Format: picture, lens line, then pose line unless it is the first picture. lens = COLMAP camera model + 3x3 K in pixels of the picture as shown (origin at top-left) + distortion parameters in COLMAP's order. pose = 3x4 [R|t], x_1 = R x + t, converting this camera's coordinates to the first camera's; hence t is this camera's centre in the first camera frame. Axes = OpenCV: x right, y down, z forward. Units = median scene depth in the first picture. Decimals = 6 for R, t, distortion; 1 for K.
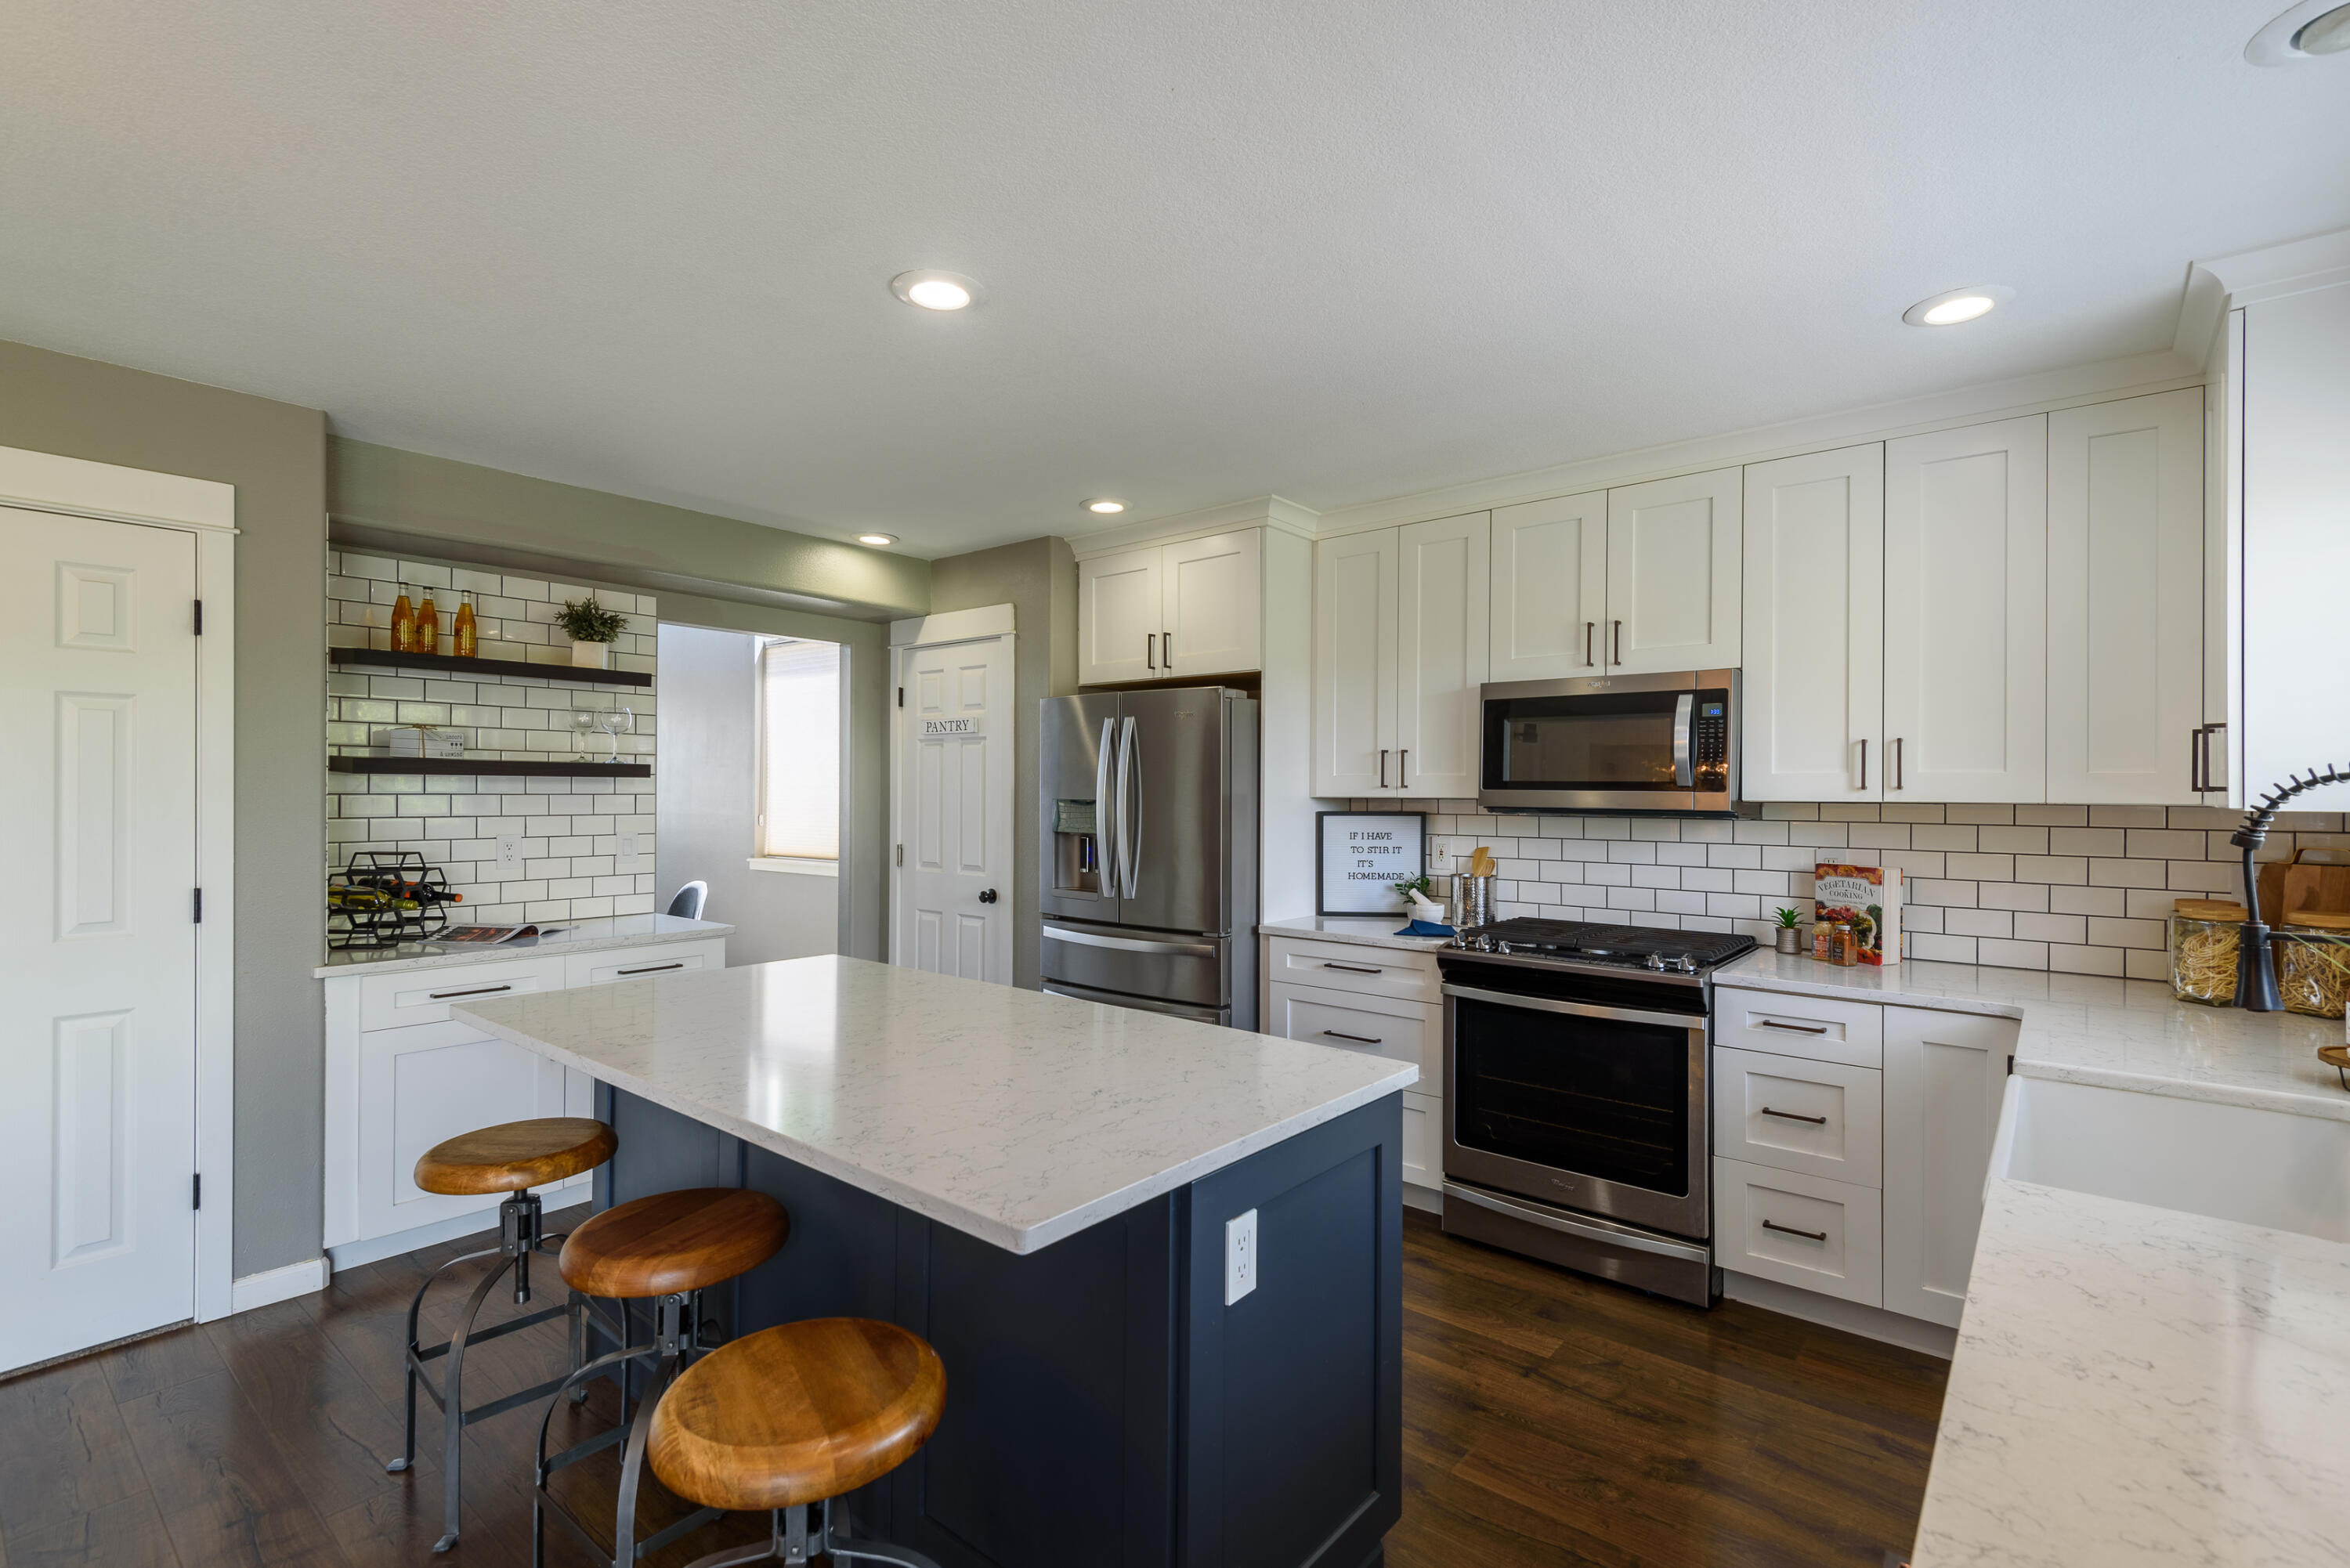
lens RADIAL K [[1066.9, 0, 1188.4], [0, 1066.9, 788.9], [0, 0, 1]] dist [0.045370, -0.026197]
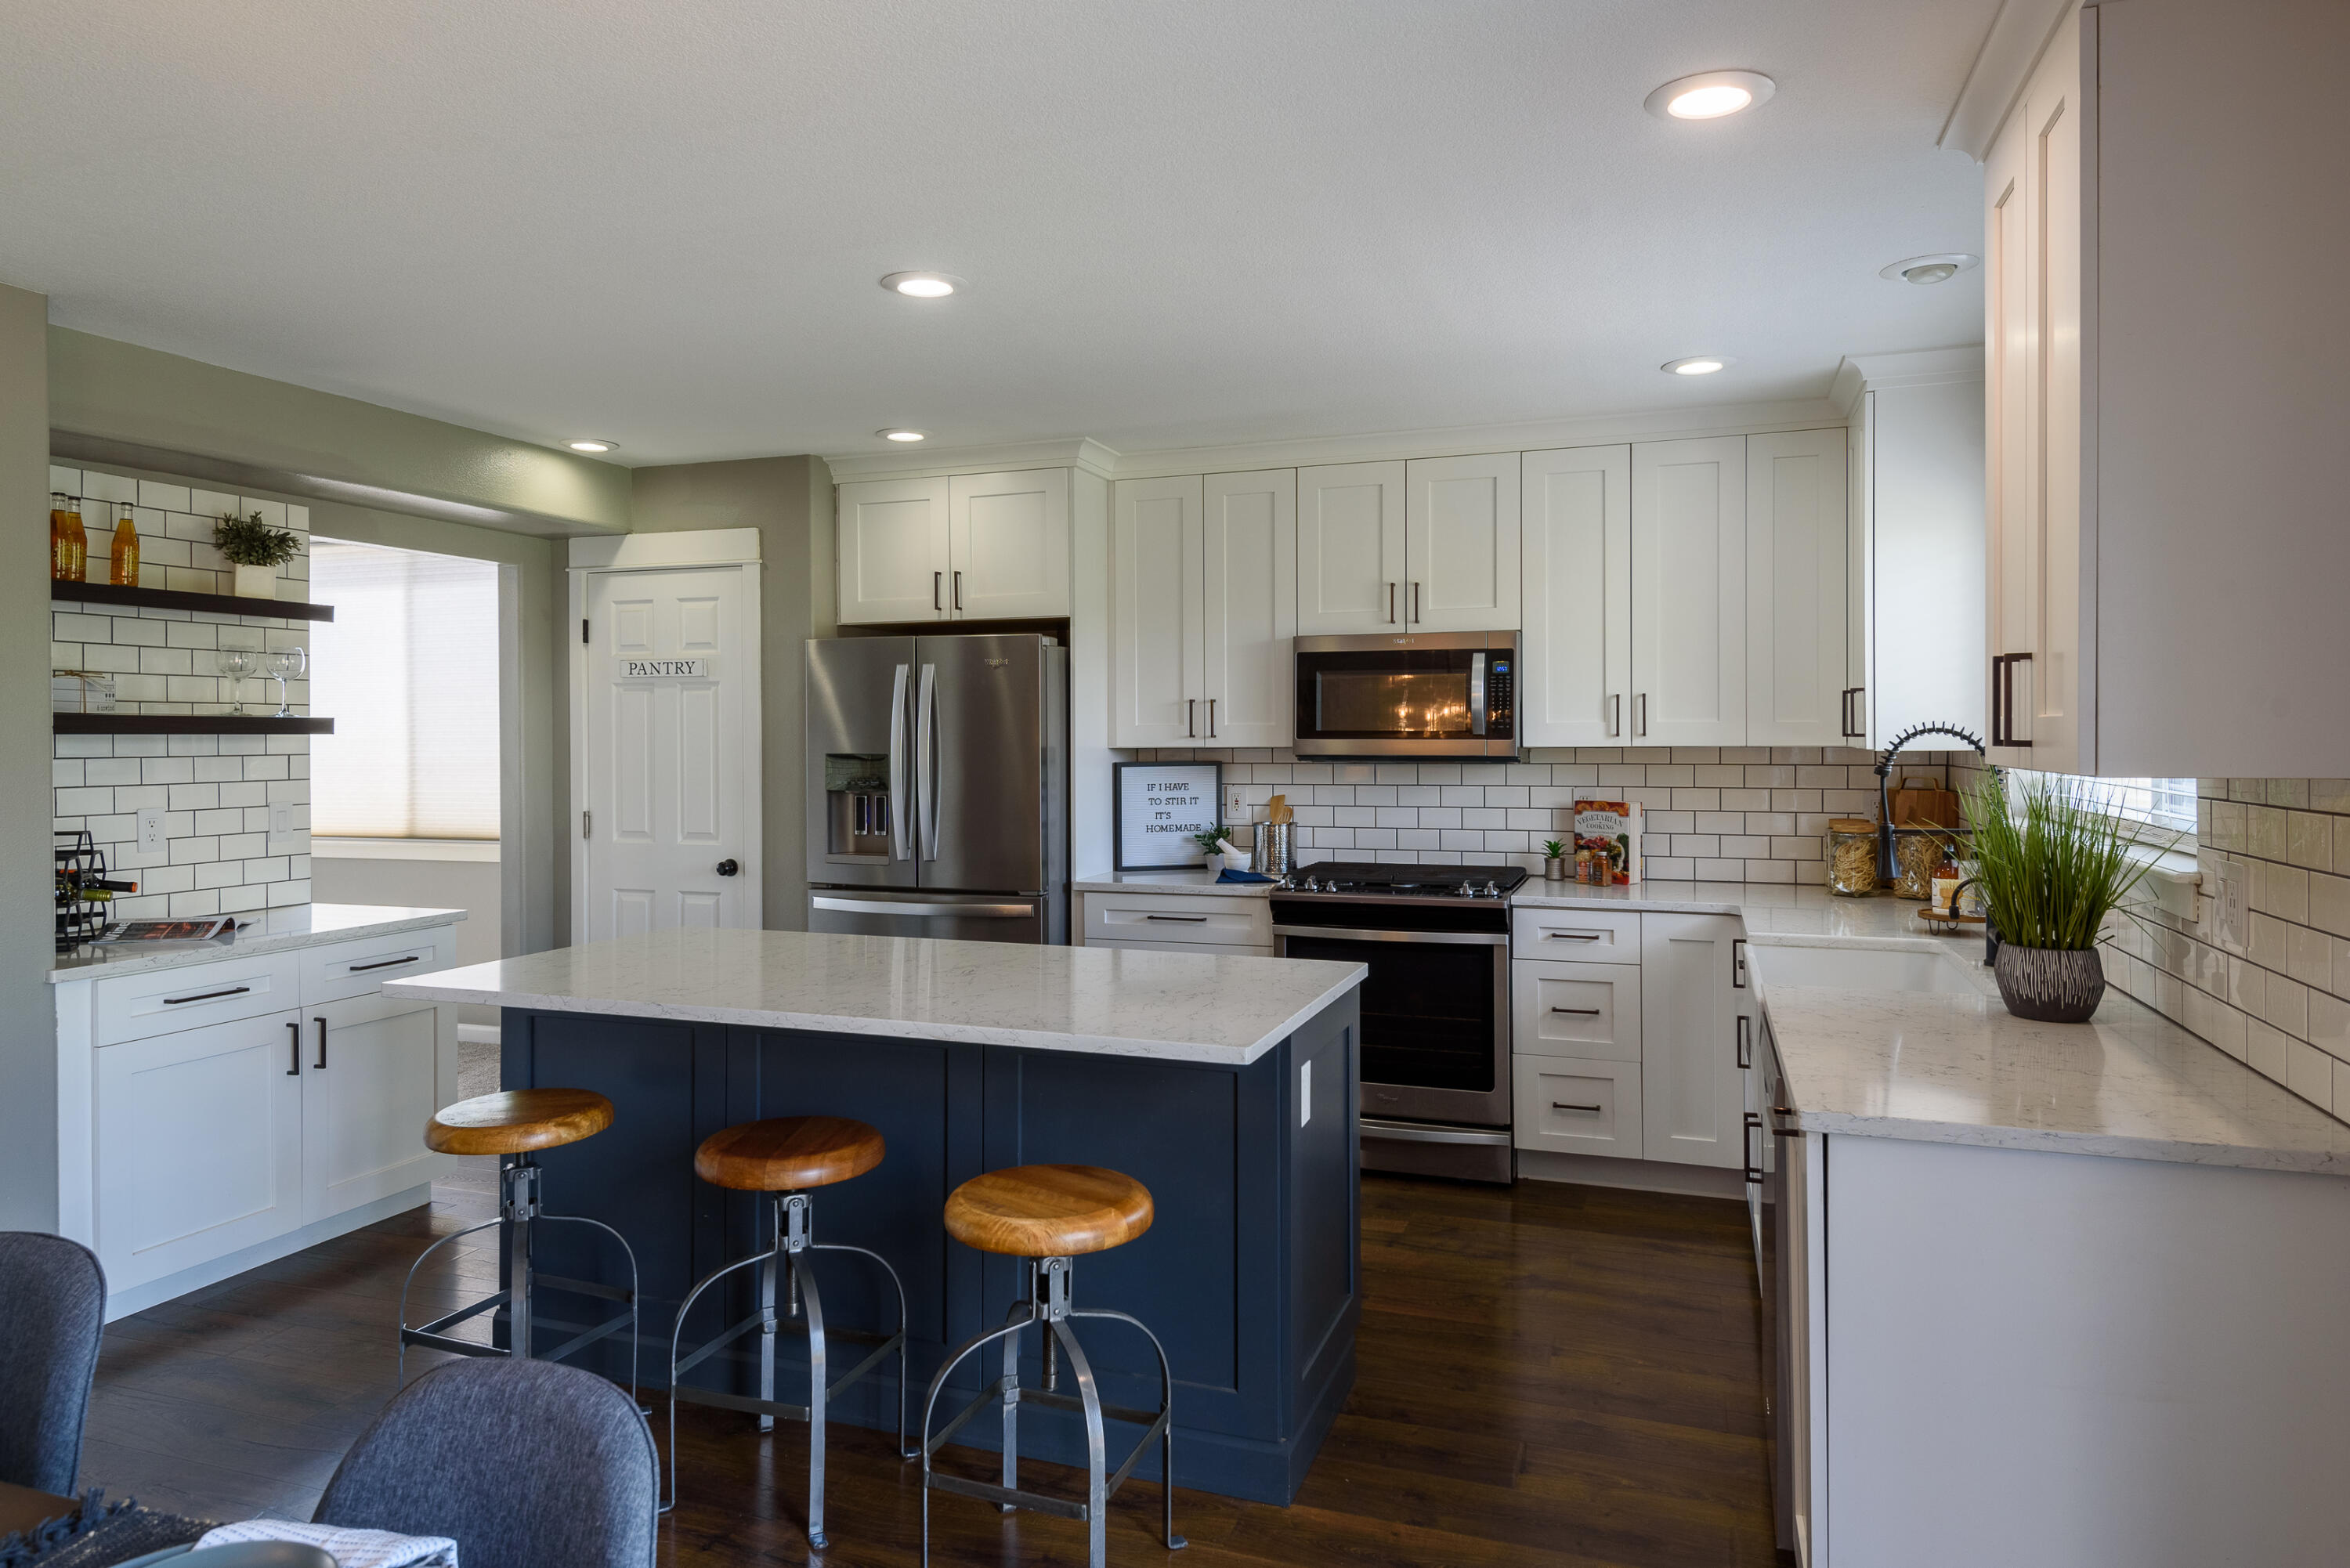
lens RADIAL K [[1452.6, 0, 1177.8], [0, 1452.6, 738.9], [0, 0, 1]] dist [0.067097, -0.067606]
pose [[0.941100, -0.010555, 0.337964, -0.312276], [0.008935, 0.999940, 0.006349, -0.009289], [-0.338011, -0.002955, 0.941138, -0.290093]]
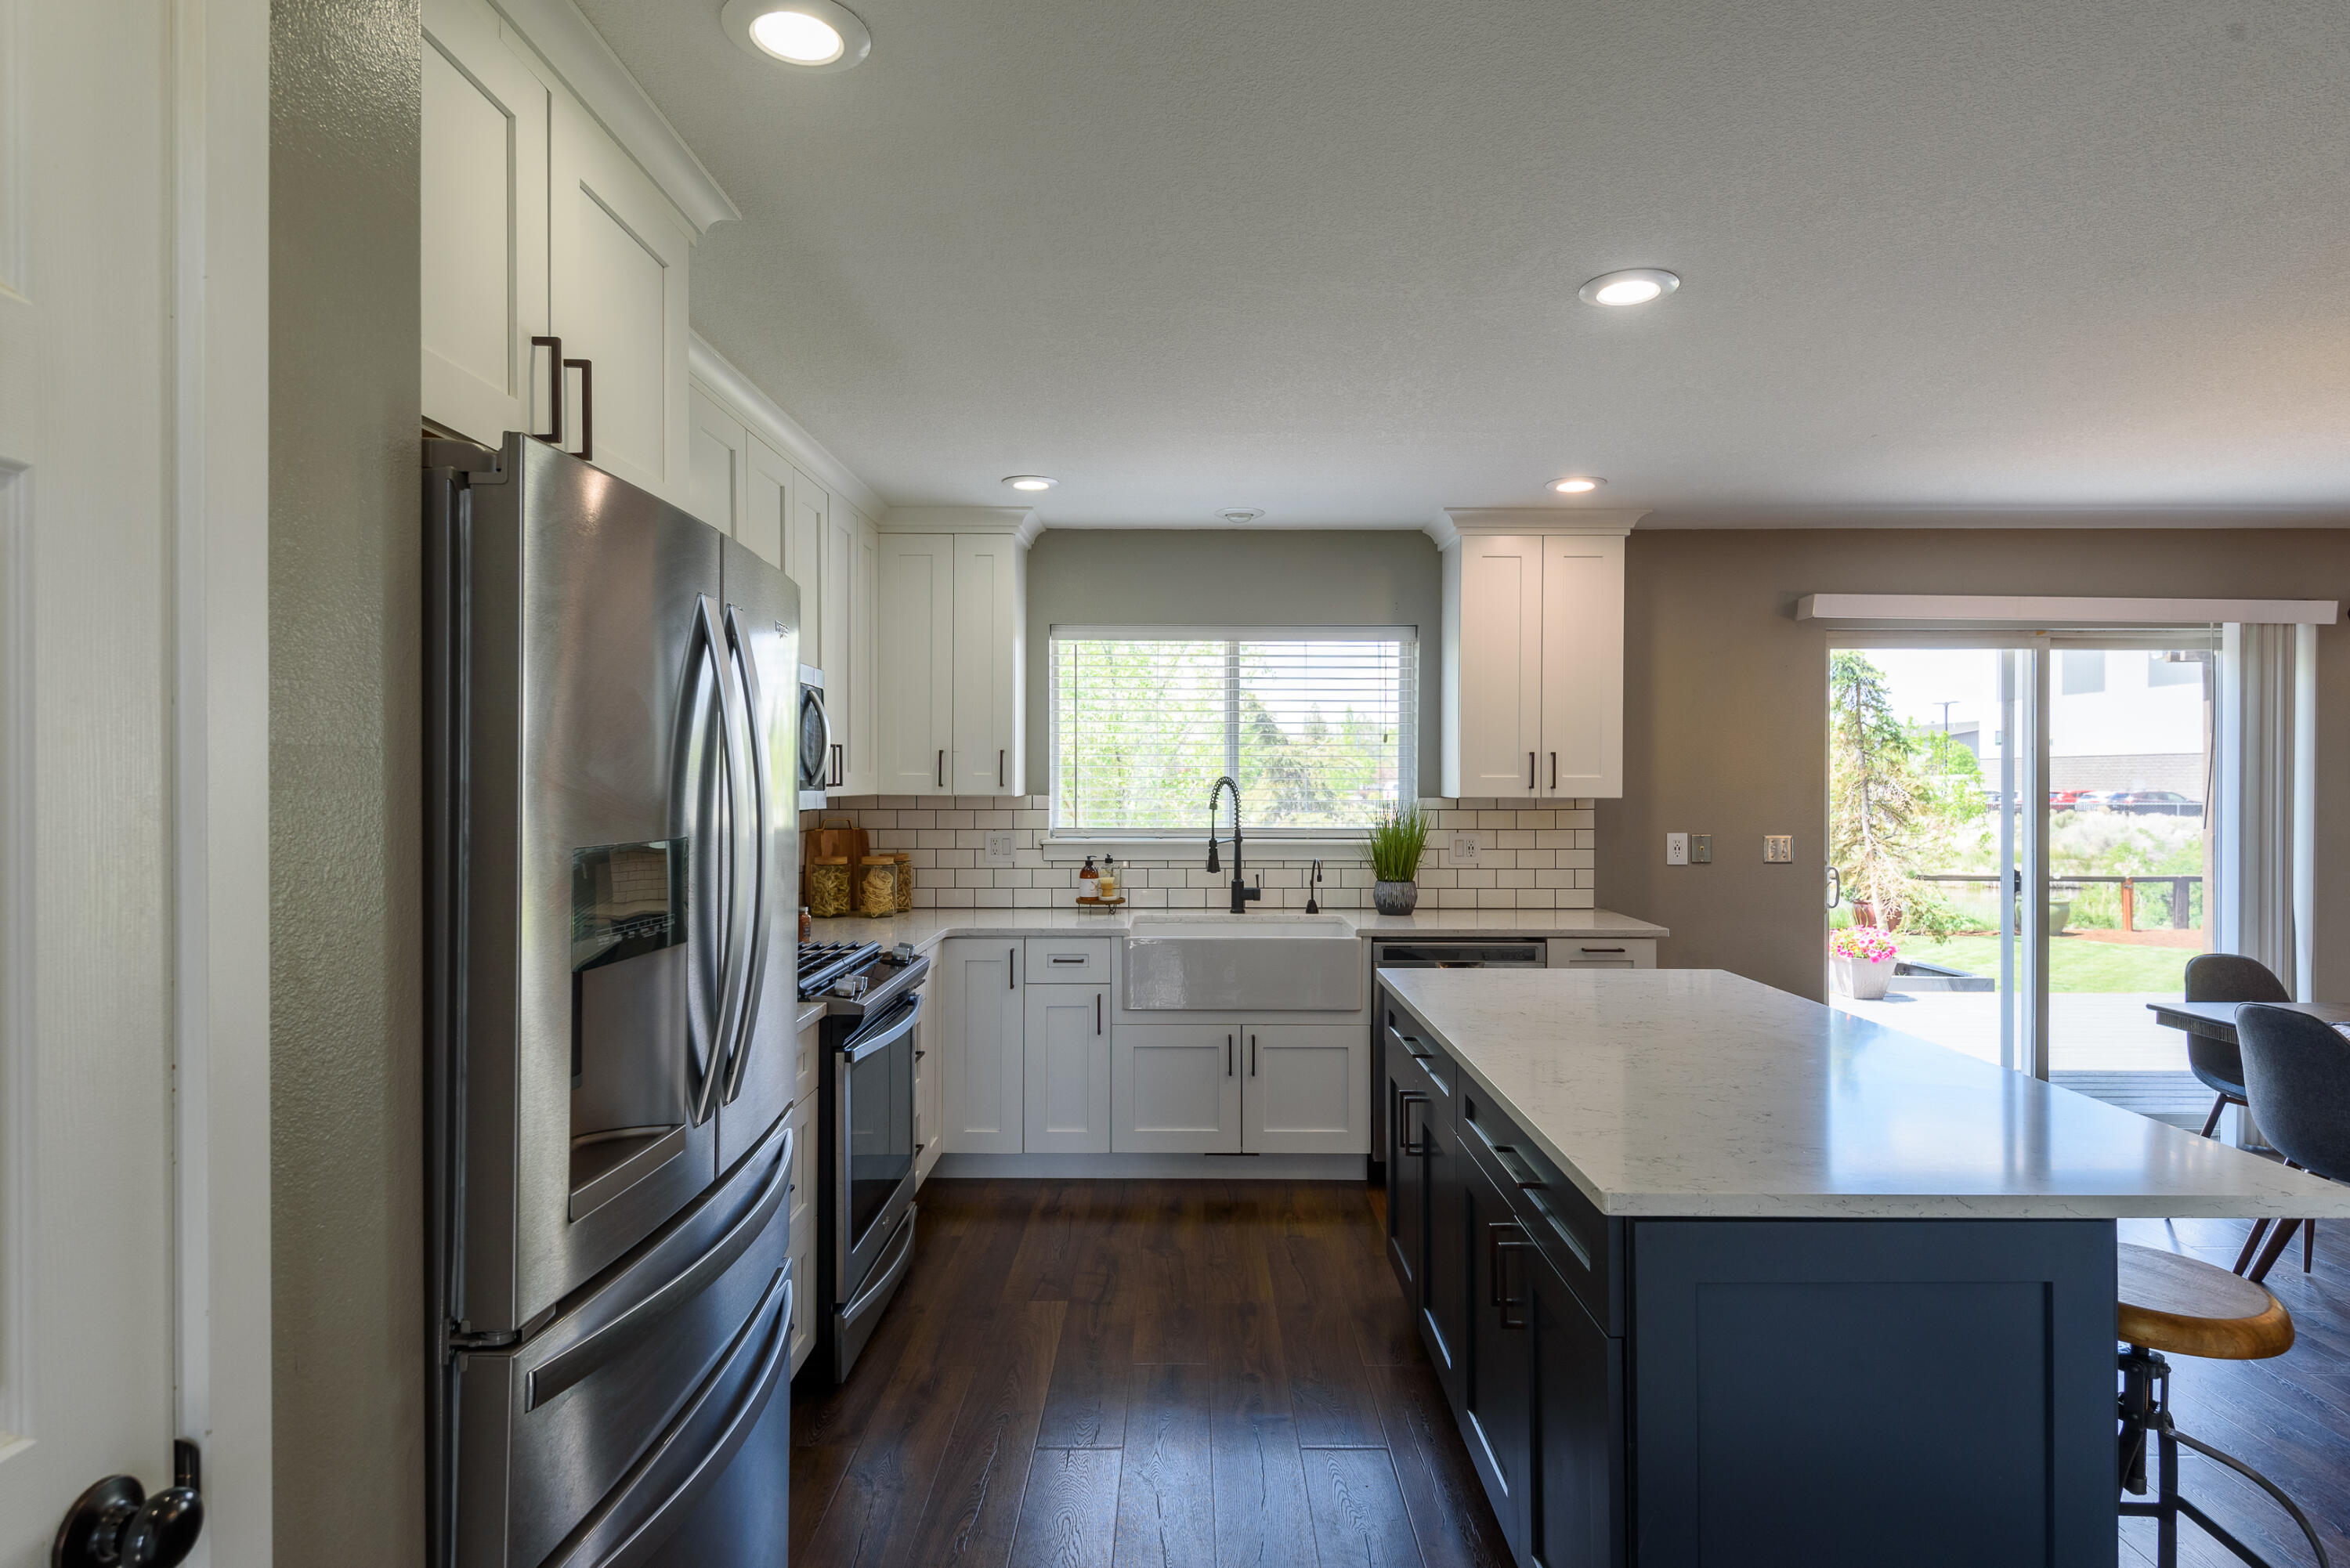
lens RADIAL K [[1216.9, 0, 1191.1], [0, 1216.9, 789.7], [0, 0, 1]] dist [0.035610, -0.023970]
pose [[-0.641802, -0.012255, 0.766772, -0.540801], [-0.005331, 0.999919, 0.011518, -0.011576], [-0.766851, 0.003305, -0.641816, 1.308251]]
